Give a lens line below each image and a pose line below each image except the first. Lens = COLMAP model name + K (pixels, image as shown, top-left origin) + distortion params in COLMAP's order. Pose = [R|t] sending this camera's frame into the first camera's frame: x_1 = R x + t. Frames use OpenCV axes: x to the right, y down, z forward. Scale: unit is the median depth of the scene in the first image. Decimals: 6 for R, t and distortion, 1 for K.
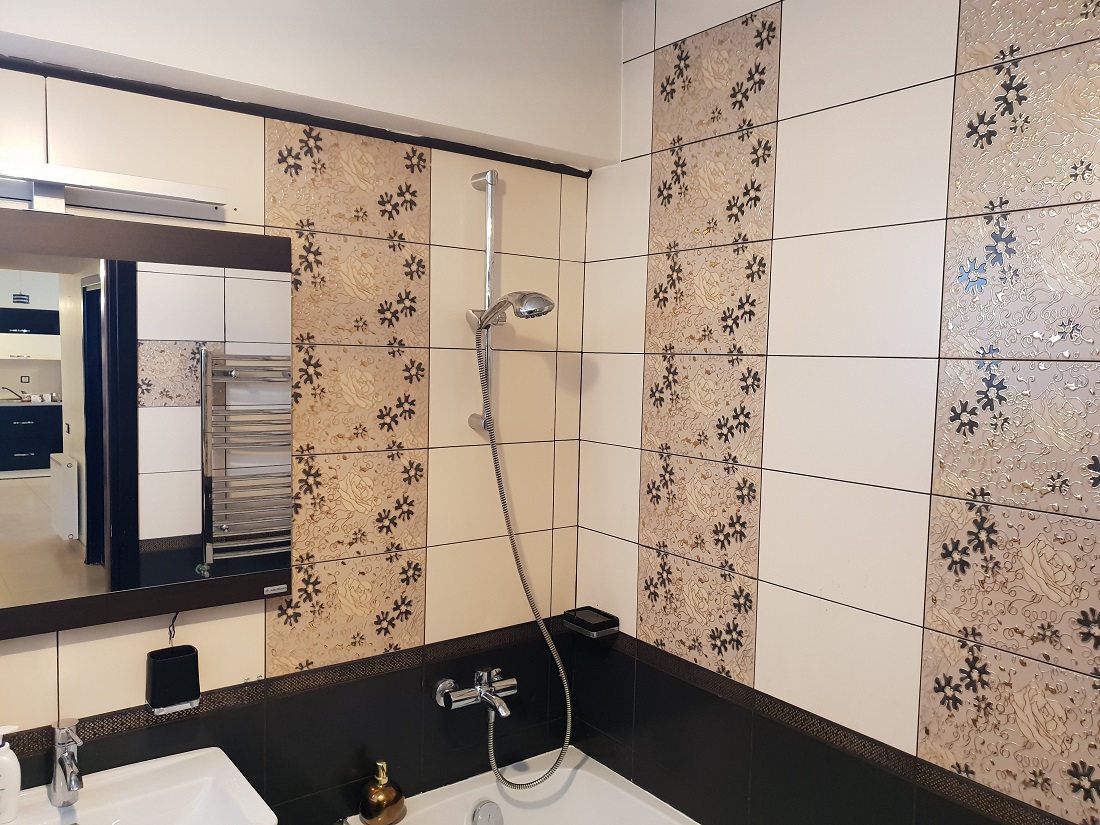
lens RADIAL K [[855.8, 0, 566.0], [0, 855.8, 410.7], [0, 0, 1]] dist [0.012219, -0.021219]
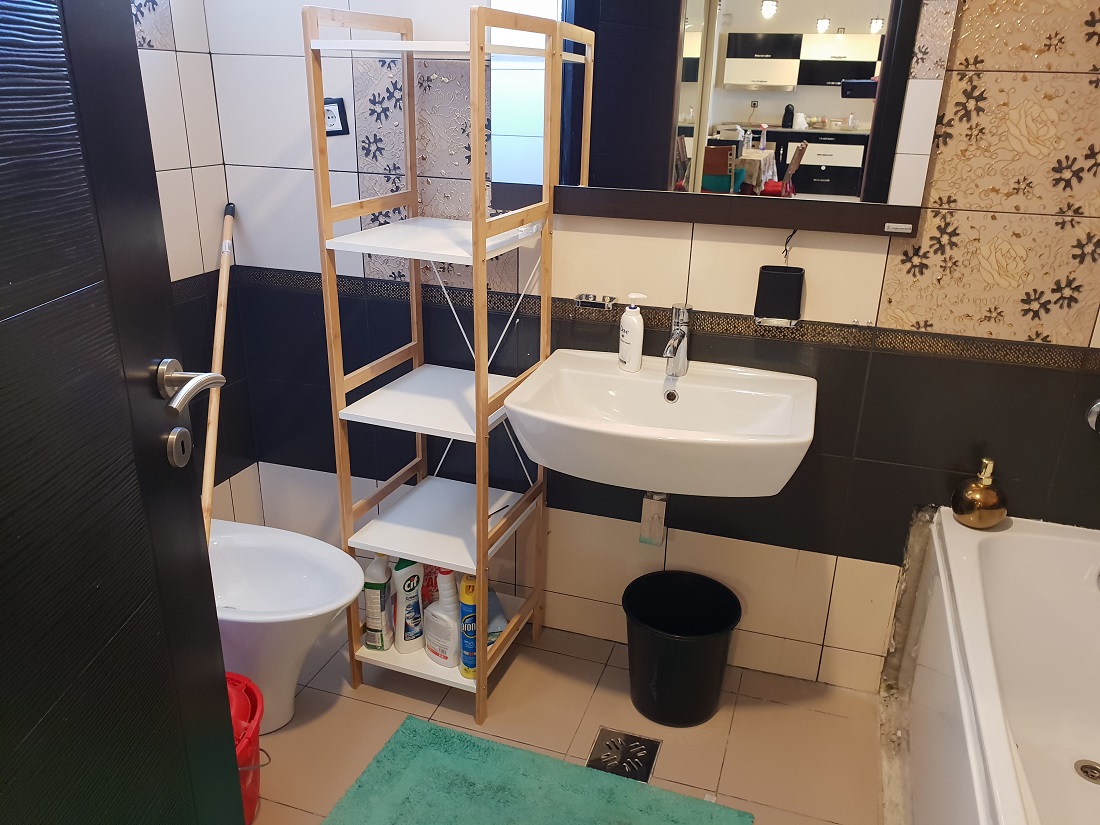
lens RADIAL K [[855.8, 0, 566.6], [0, 855.8, 433.0], [0, 0, 1]] dist [0.012219, -0.021219]
pose [[0.570775, 0.299198, -0.764654, 0.202089], [-0.064813, 0.944760, 0.321291, 0.138689], [0.818544, -0.133825, 0.558637, 0.178662]]
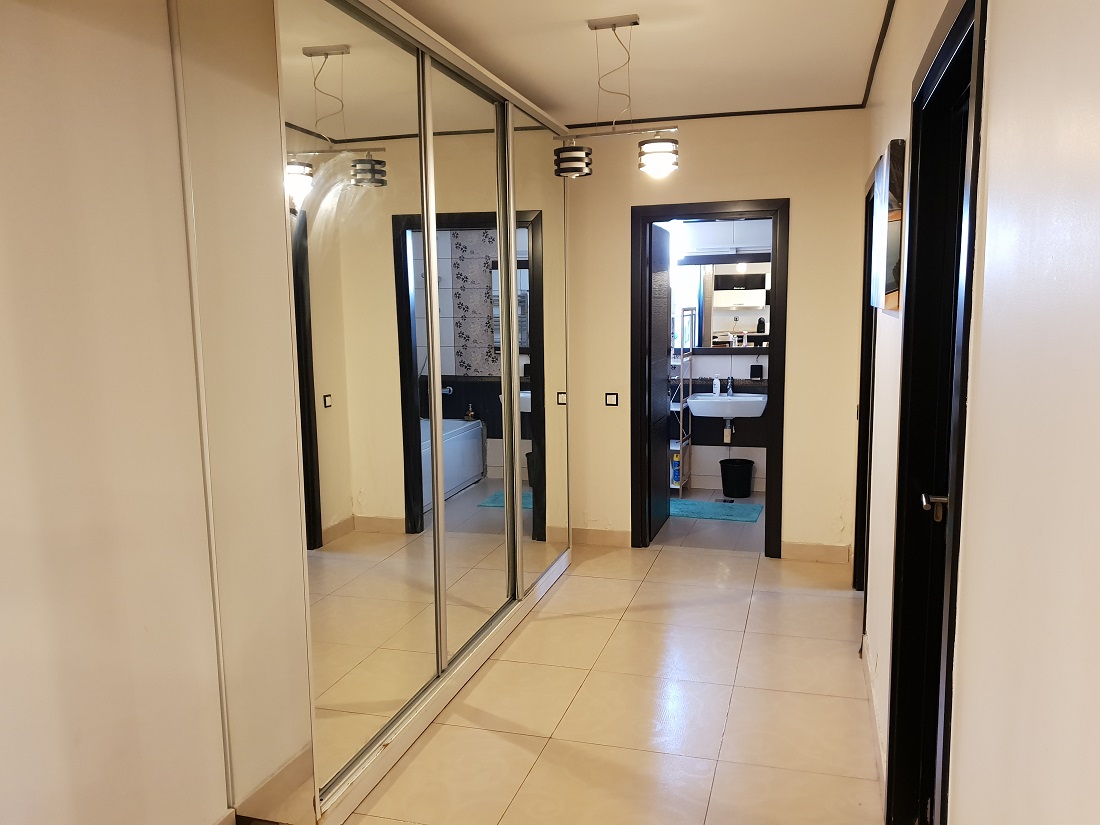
lens RADIAL K [[855.8, 0, 547.3], [0, 855.8, 422.9], [0, 0, 1]] dist [0.012219, -0.021219]
pose [[0.563886, 0.078147, -0.822147, 1.942531], [-0.024378, 0.996654, 0.078015, 0.233550], [0.825493, -0.023949, 0.563904, -1.727582]]
